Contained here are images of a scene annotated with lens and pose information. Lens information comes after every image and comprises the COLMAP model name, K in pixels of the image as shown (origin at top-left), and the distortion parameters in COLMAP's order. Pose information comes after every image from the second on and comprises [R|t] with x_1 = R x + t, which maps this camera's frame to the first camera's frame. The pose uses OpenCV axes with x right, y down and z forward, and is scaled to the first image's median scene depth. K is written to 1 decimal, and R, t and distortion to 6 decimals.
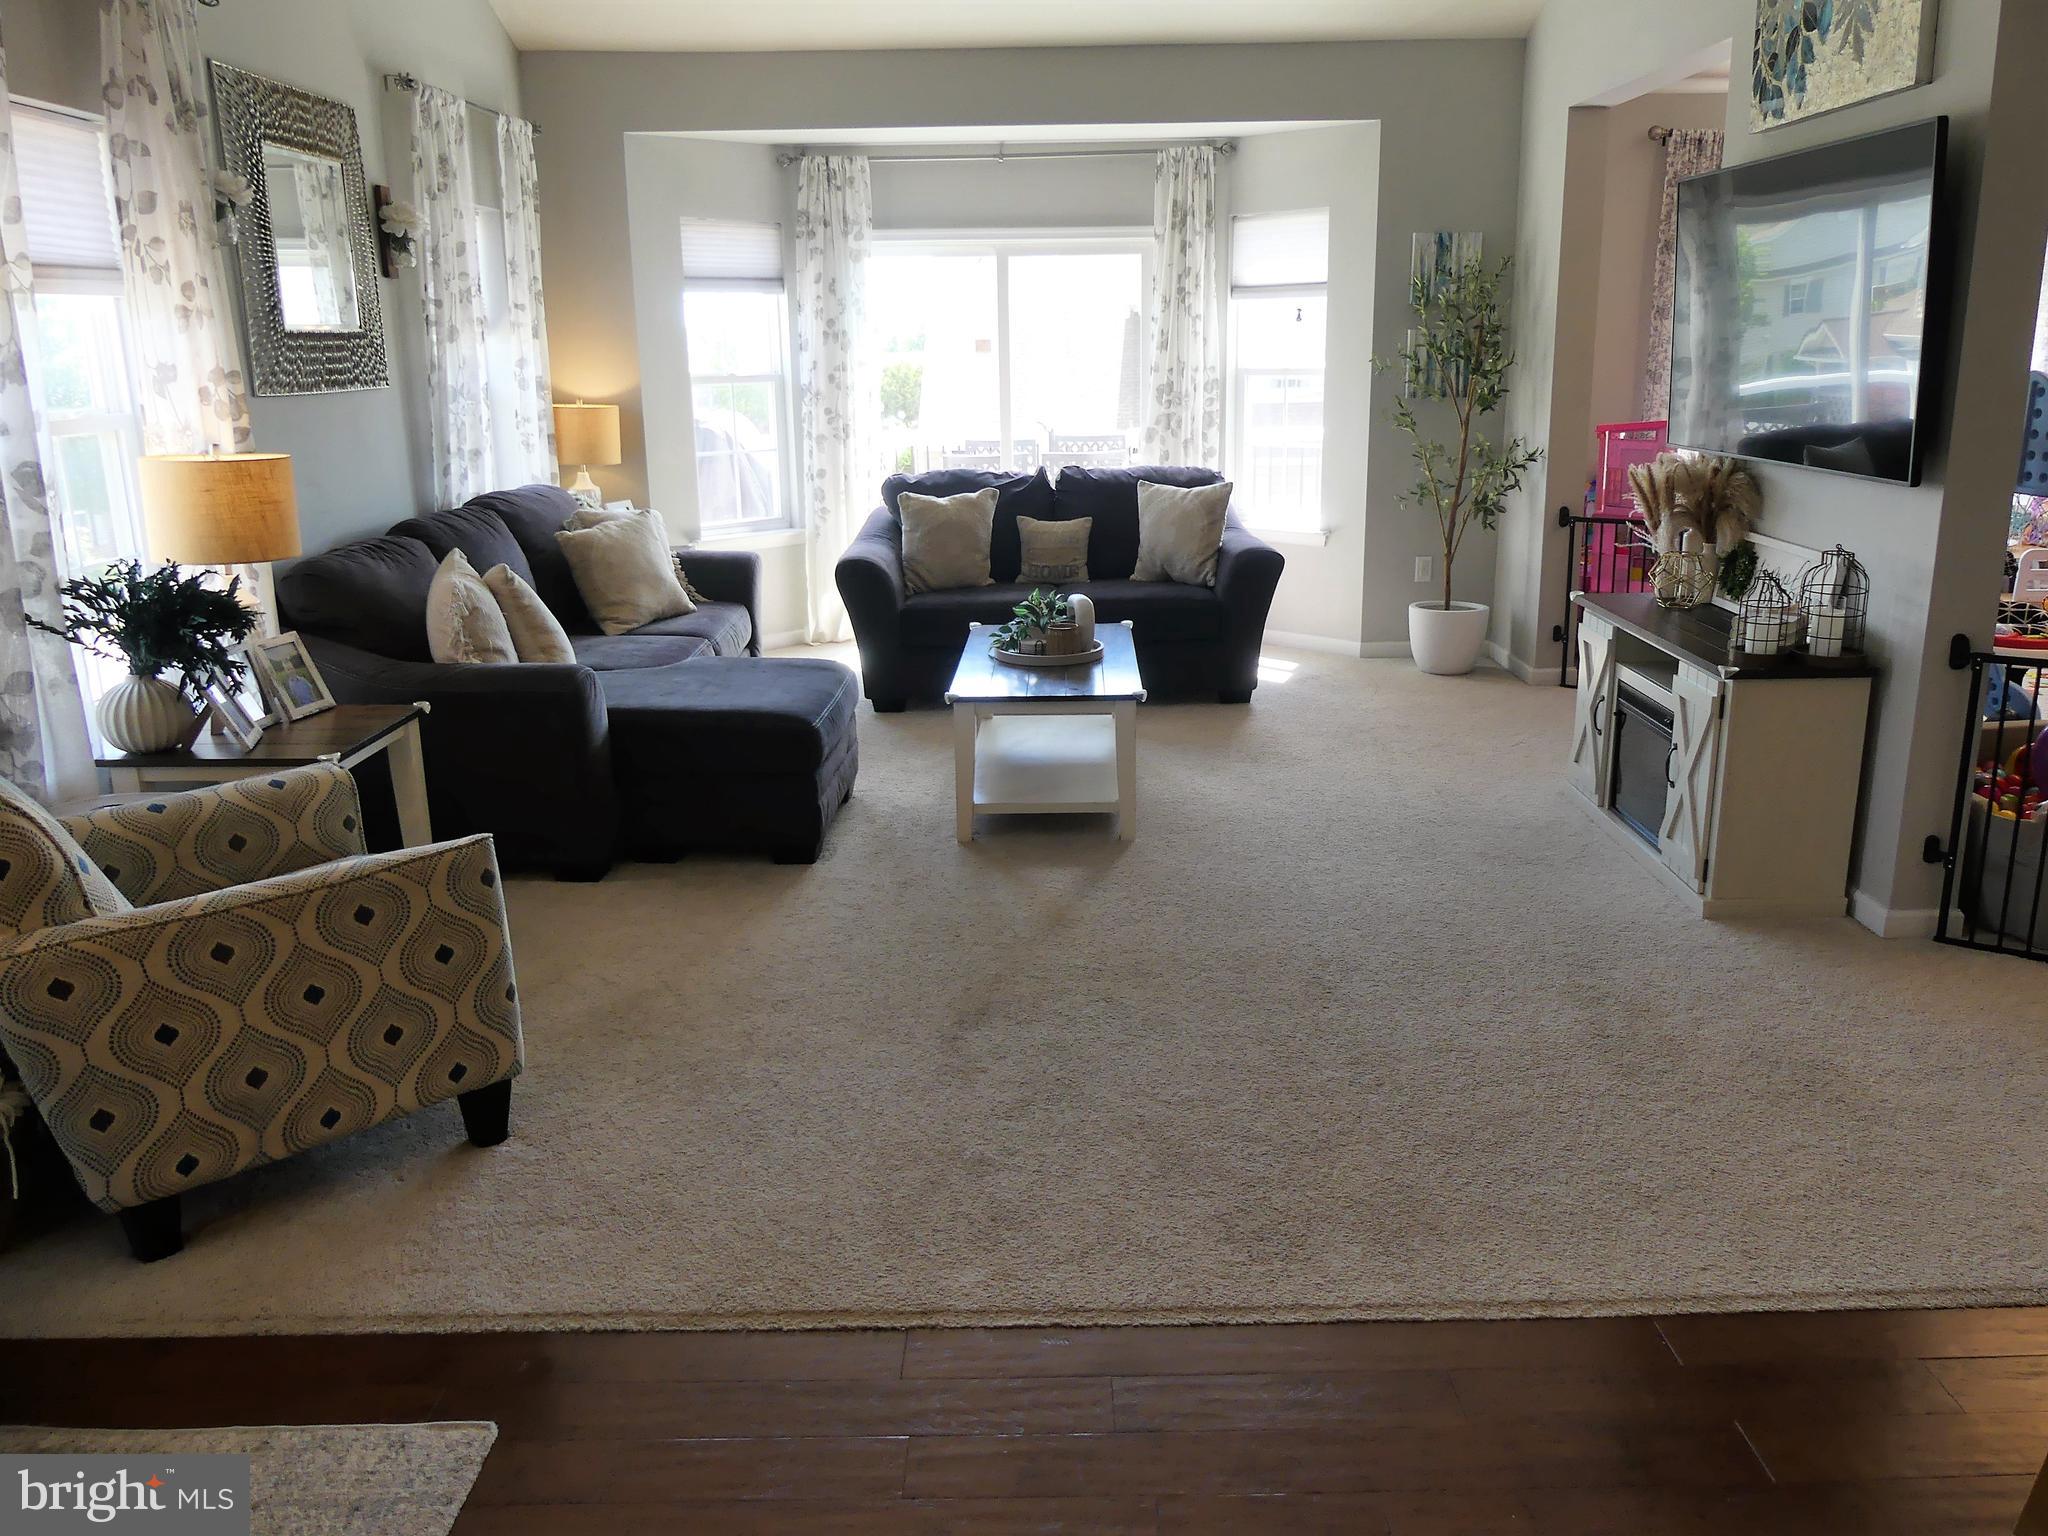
lens RADIAL K [[1552.6, 0, 1051.0], [0, 1552.6, 766.9], [0, 0, 1]] dist [-0.022851, 0.004098]
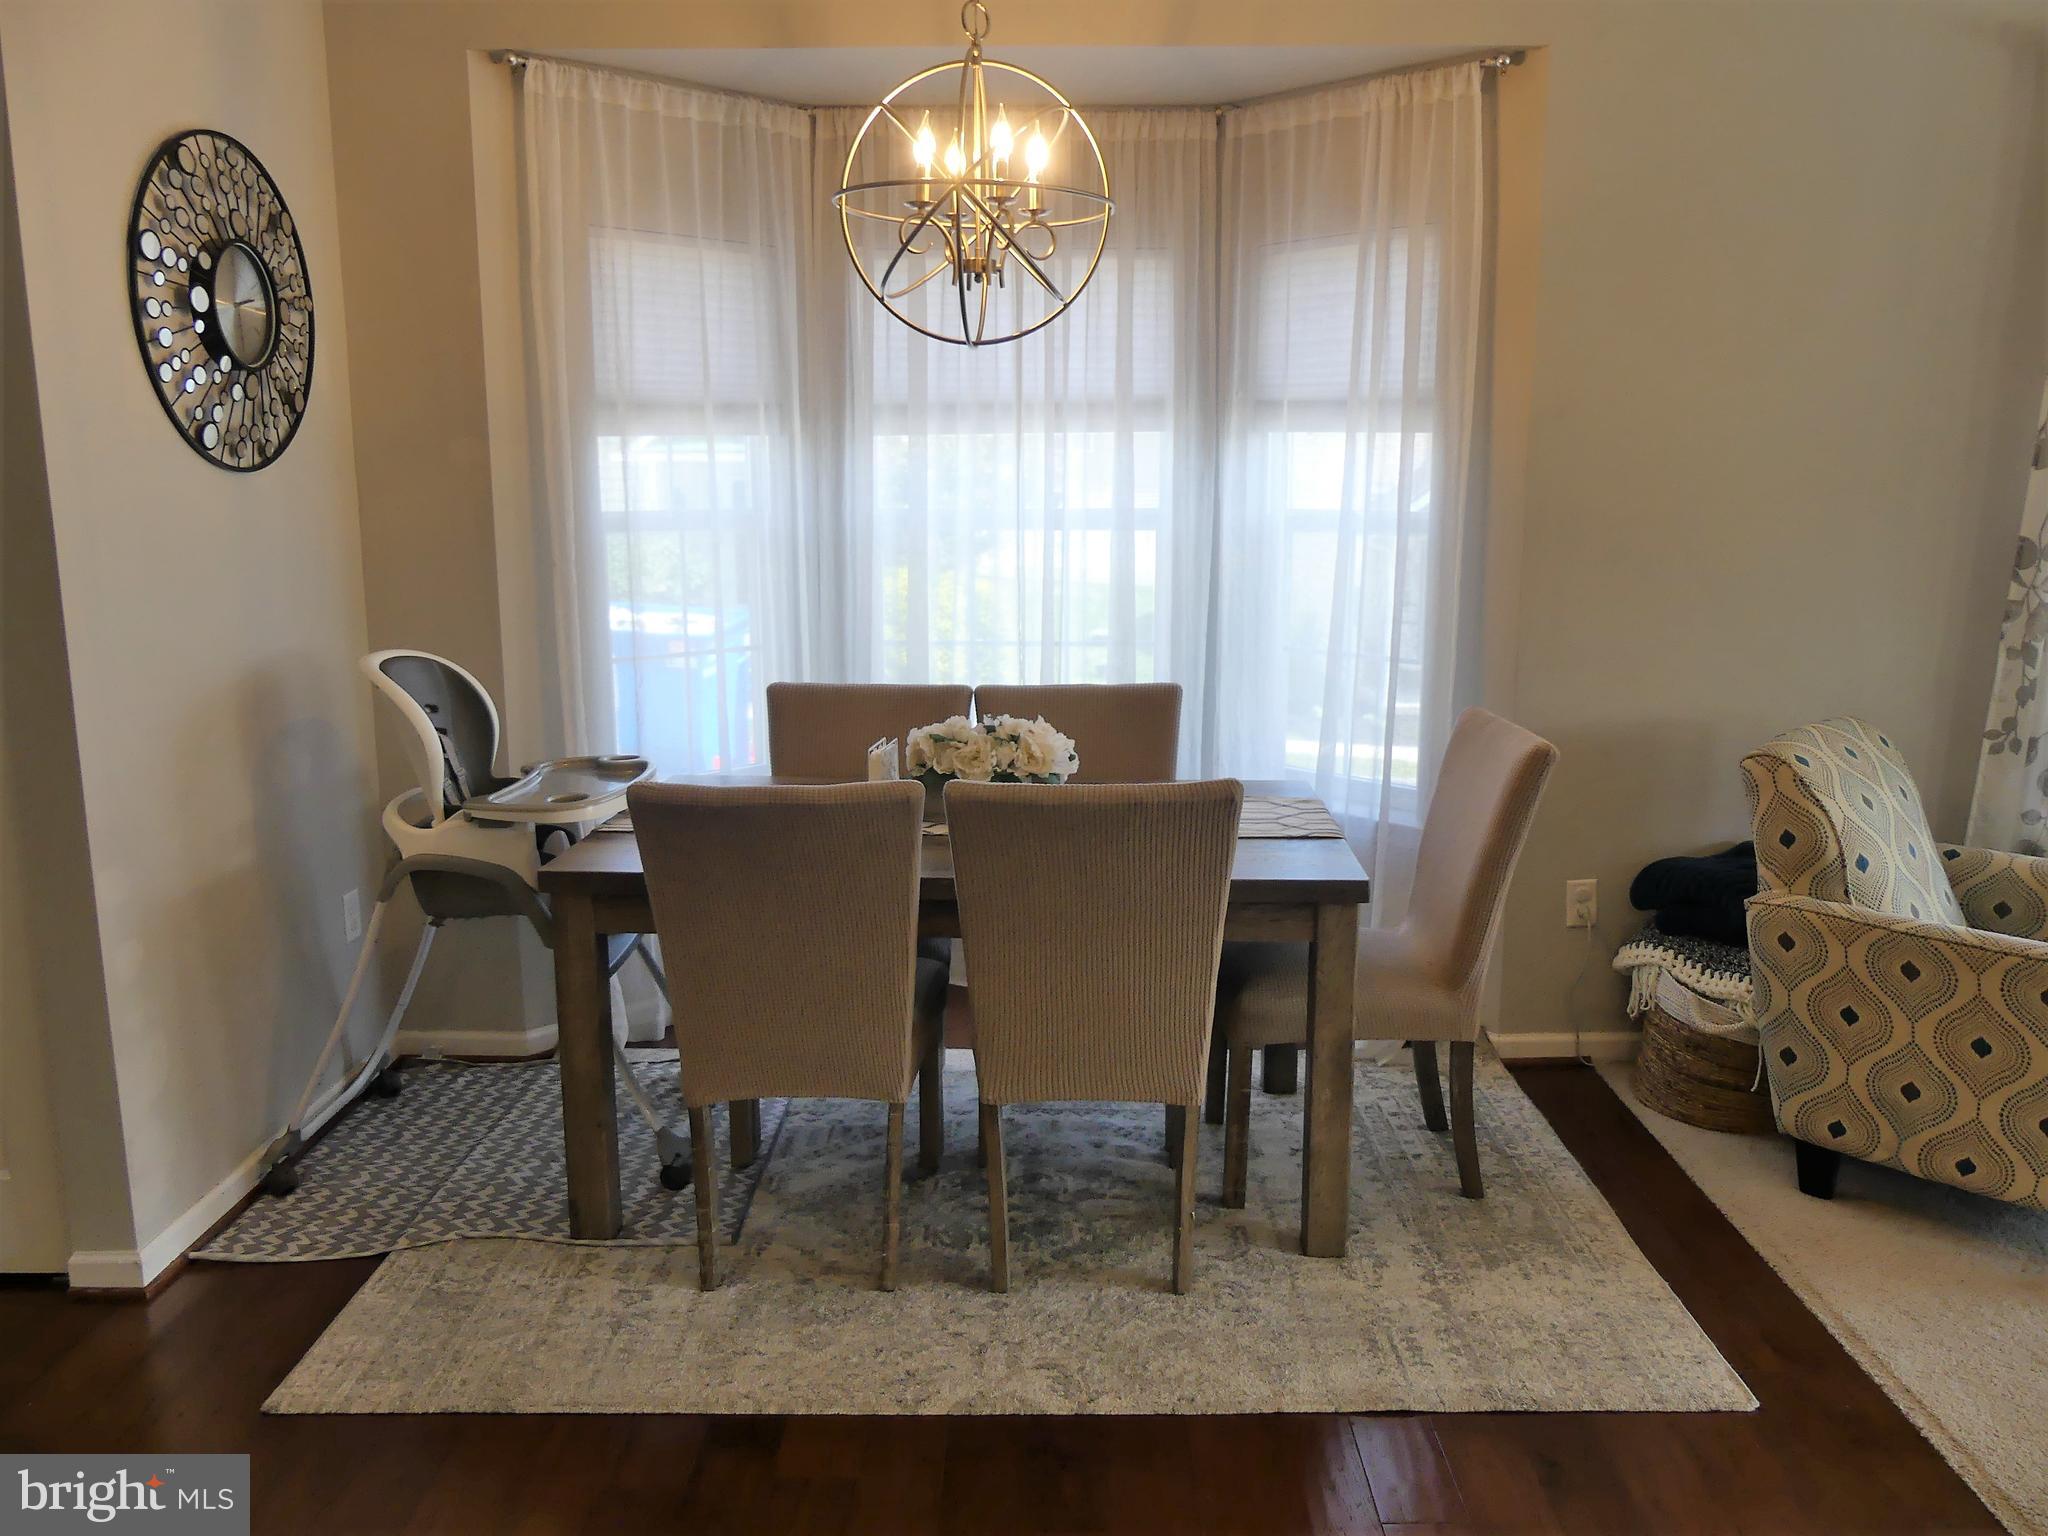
lens RADIAL K [[1552.6, 0, 1031.2], [0, 1552.6, 754.9], [0, 0, 1]] dist [-0.022851, 0.004098]
pose [[-0.008840, 0.194338, -0.980895, 0.272538], [-0.255633, 0.947899, 0.190104, -0.040167], [0.966733, 0.252430, 0.041300, 0.139142]]
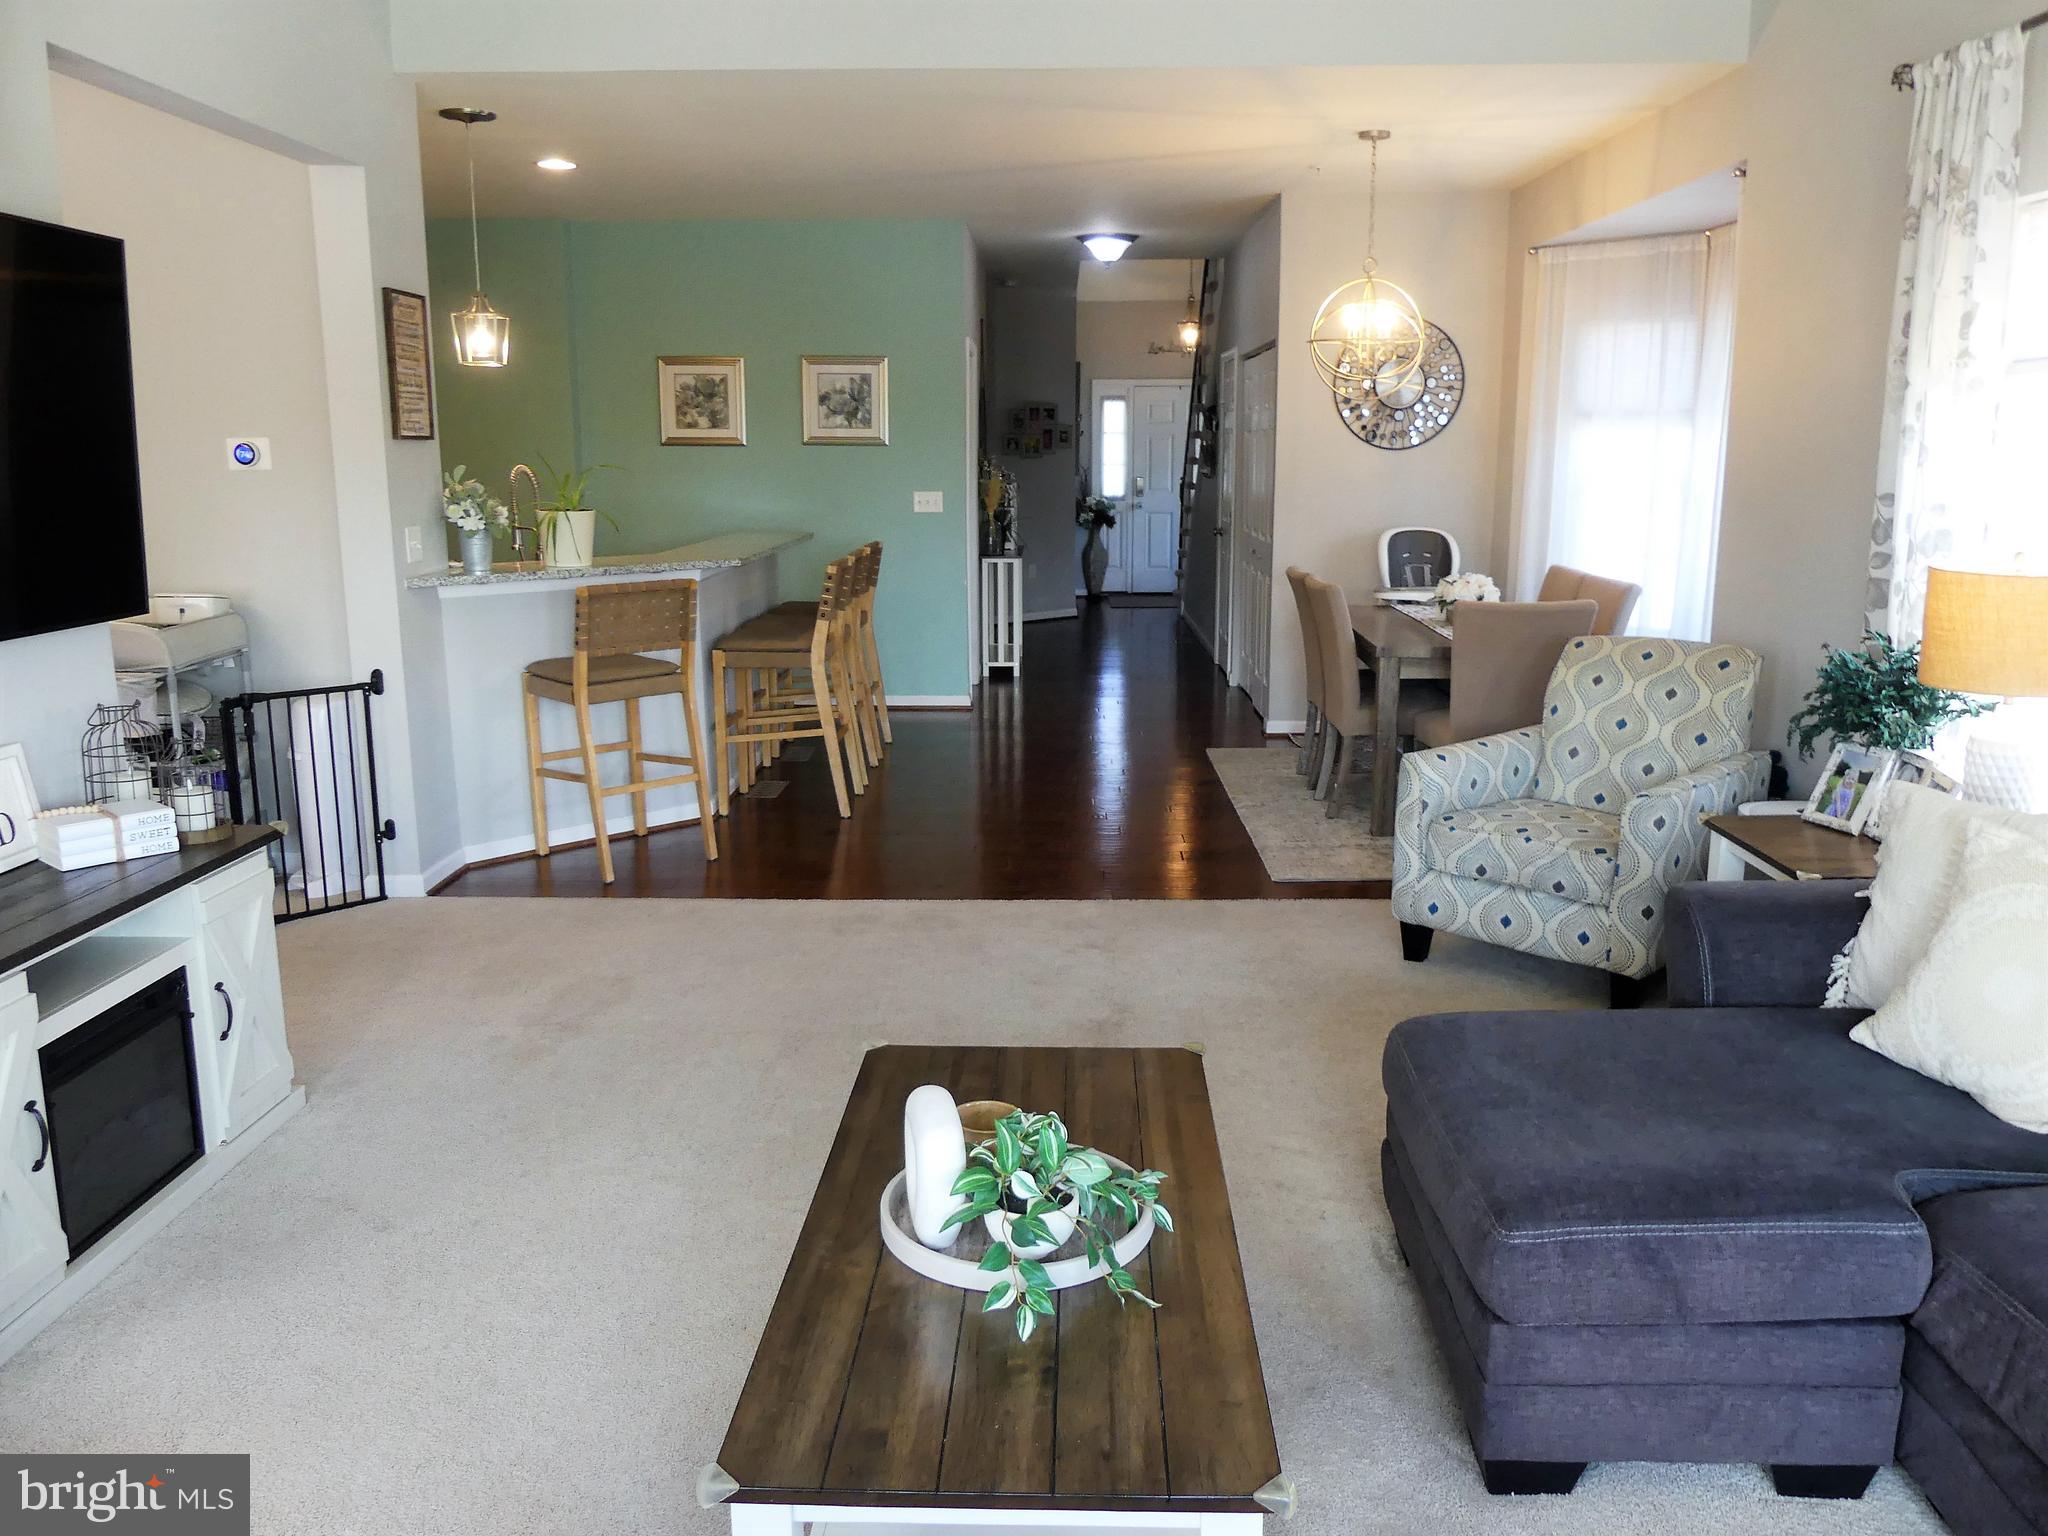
lens RADIAL K [[1552.6, 0, 1039.9], [0, 1552.6, 751.3], [0, 0, 1]] dist [-0.022851, 0.004098]
pose [[-0.999647, 0.011935, 0.023745, -0.018517], [0.021231, 0.896058, 0.443429, -0.362292], [-0.015984, 0.443777, -0.895995, 1.322090]]
